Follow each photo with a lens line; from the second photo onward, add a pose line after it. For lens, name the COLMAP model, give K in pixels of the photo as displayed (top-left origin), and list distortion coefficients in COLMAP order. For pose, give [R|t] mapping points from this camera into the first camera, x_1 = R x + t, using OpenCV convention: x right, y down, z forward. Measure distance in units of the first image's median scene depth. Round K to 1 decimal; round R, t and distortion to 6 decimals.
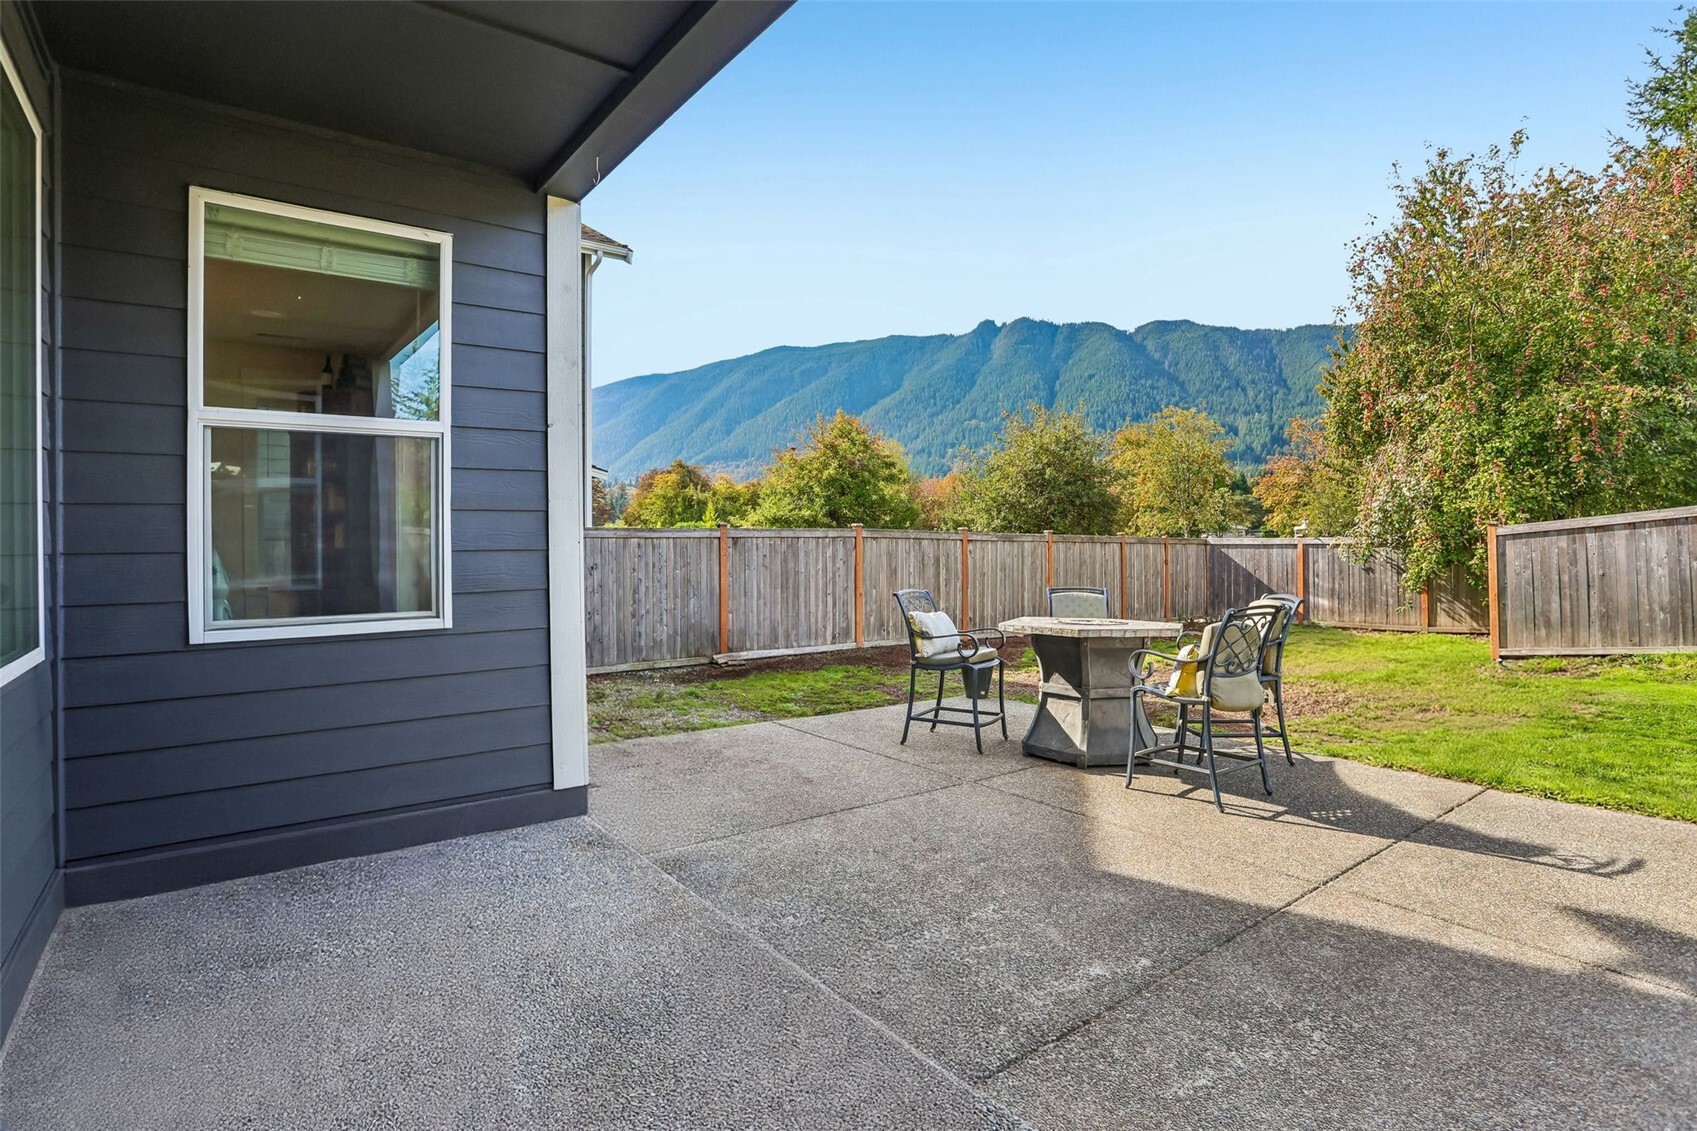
lens RADIAL K [[871.2, 0, 852.8], [0, 871.2, 543.3], [0, 0, 1]] dist [-0.057339, 0.001170]
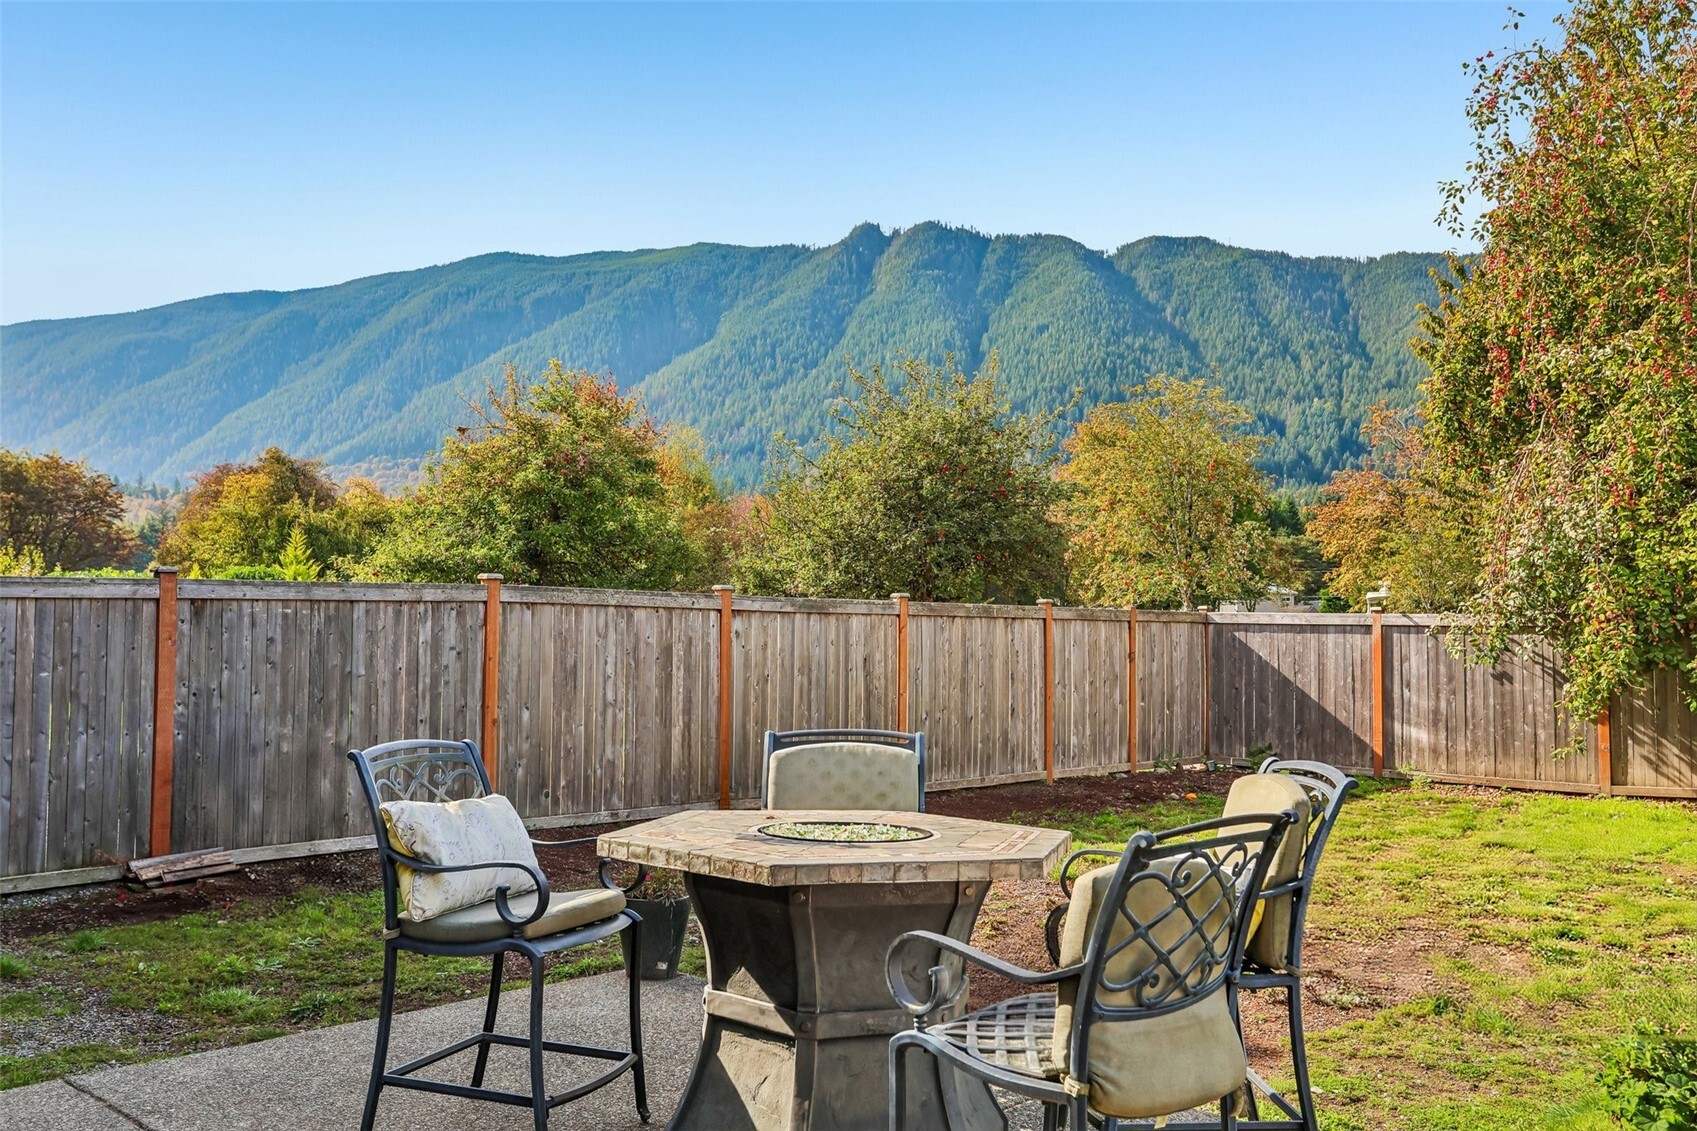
lens RADIAL K [[1536.7, 0, 848.5], [0, 1536.7, 565.5], [0, 0, 1]] dist [0.000800, -0.017823]
pose [[0.989498, 0.017082, 0.143536, 0.055165], [-0.012829, 0.999452, -0.030501, -0.002739], [-0.143978, 0.028339, 0.989175, 0.095087]]
